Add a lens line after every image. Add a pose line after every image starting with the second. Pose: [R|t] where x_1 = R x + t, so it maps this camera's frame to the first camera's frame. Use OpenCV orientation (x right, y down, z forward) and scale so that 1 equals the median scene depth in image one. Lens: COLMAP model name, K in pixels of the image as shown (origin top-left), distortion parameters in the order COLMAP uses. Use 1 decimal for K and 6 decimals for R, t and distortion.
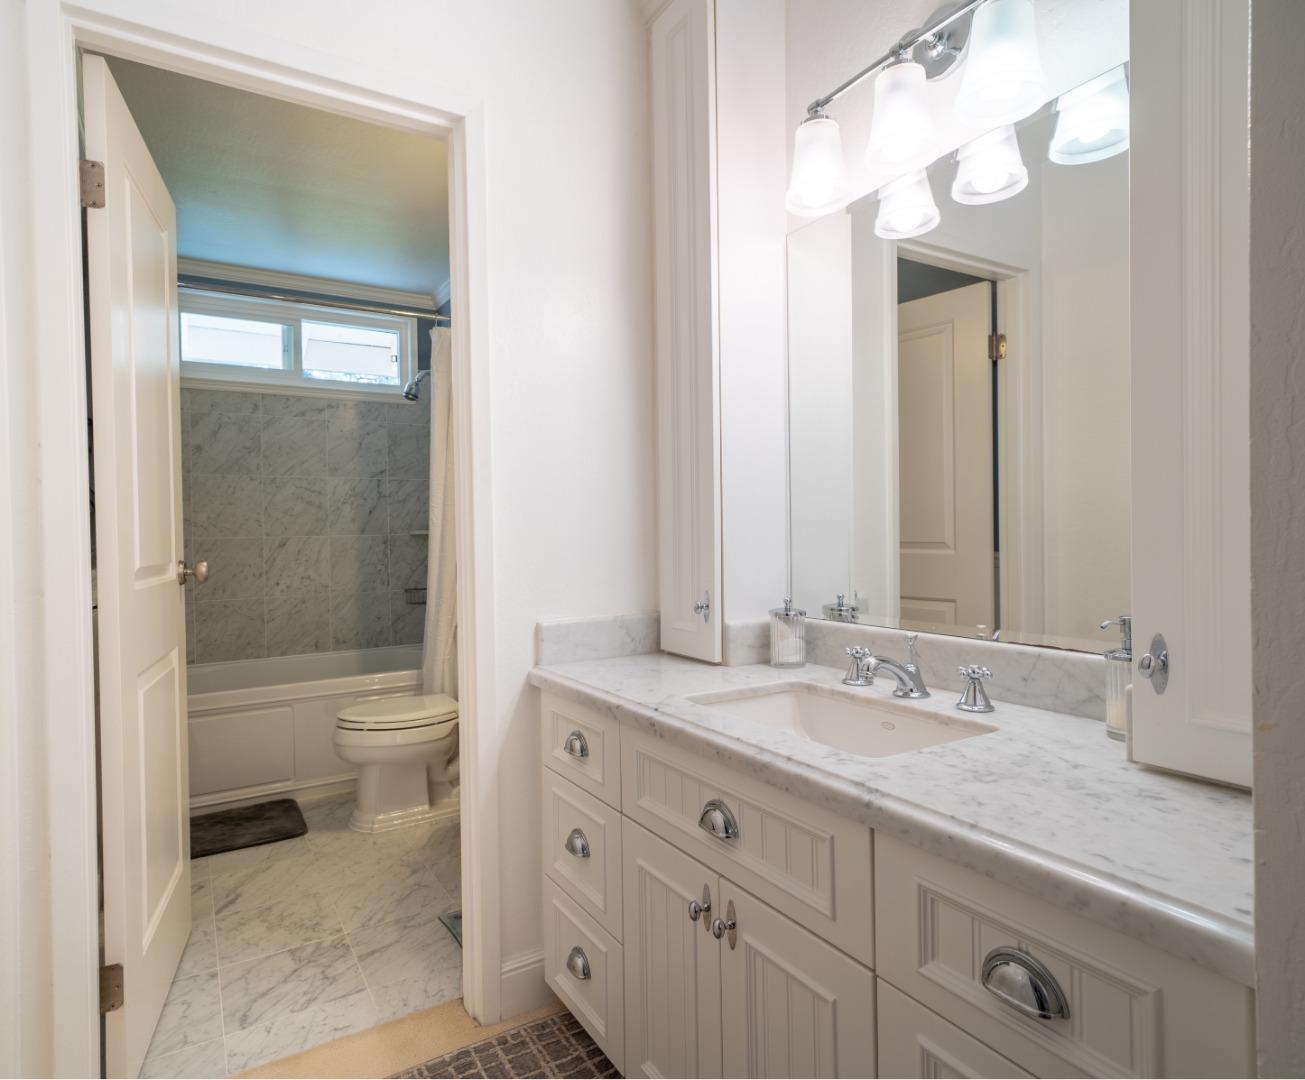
lens RADIAL K [[738.8, 0, 652.5], [0, 738.8, 540.0], [0, 0, 1]] dist [0.005778, 0.000541]
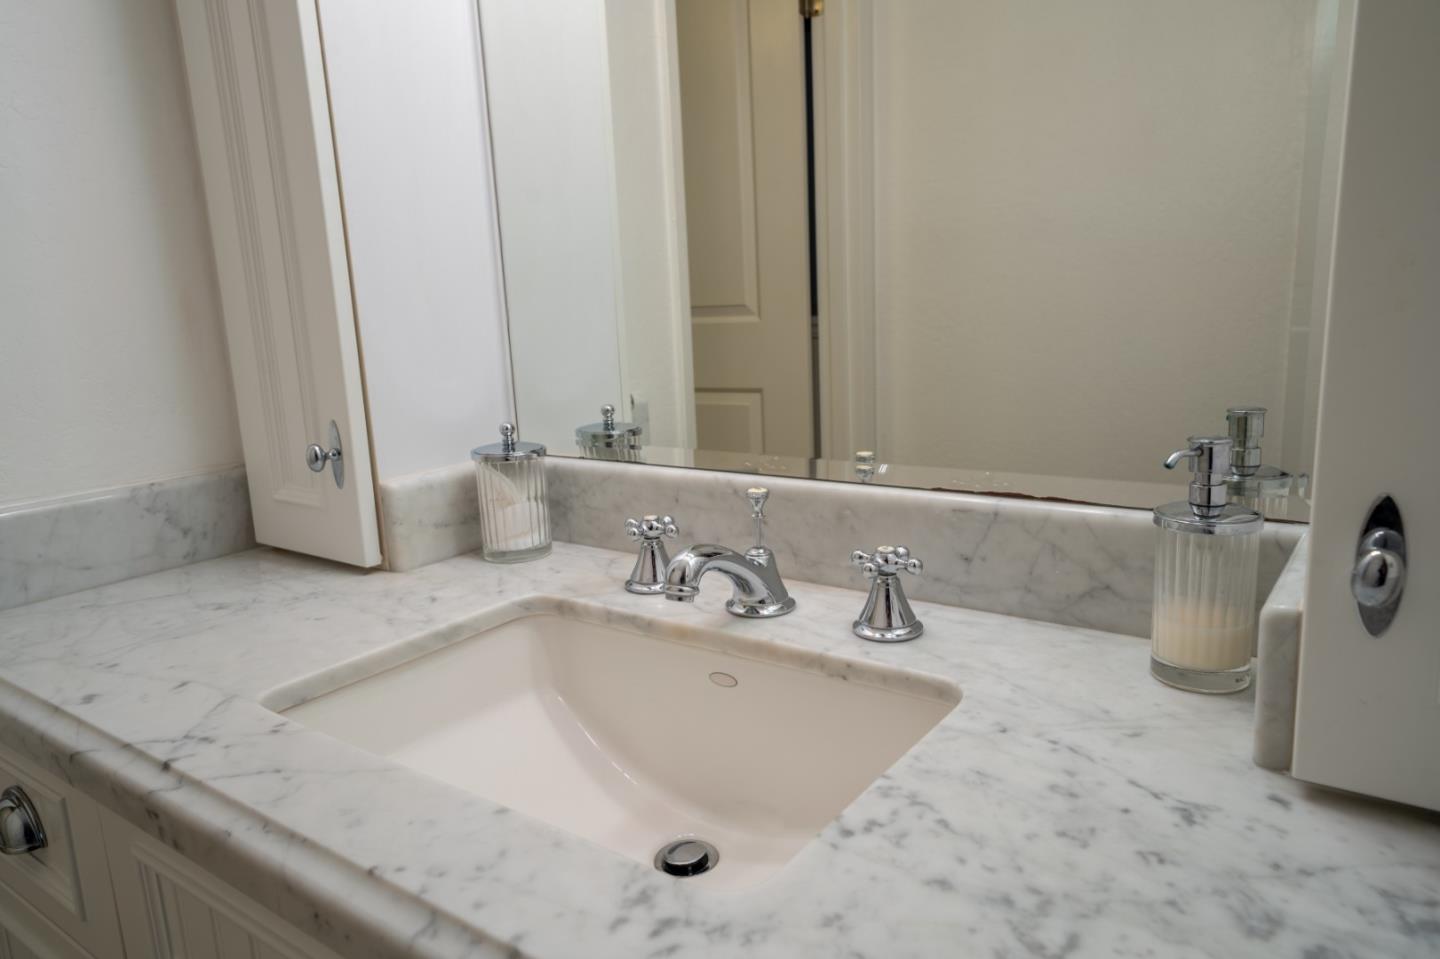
lens RADIAL K [[955.7, 0, 720.0], [0, 955.7, 479.5], [0, 0, 1]] dist [0.026061, -0.001604]
pose [[0.927344, -0.100399, 0.360490, 0.080162], [0.036410, 0.982974, 0.180102, 0.003923], [-0.372435, -0.153891, 0.915210, 0.351238]]
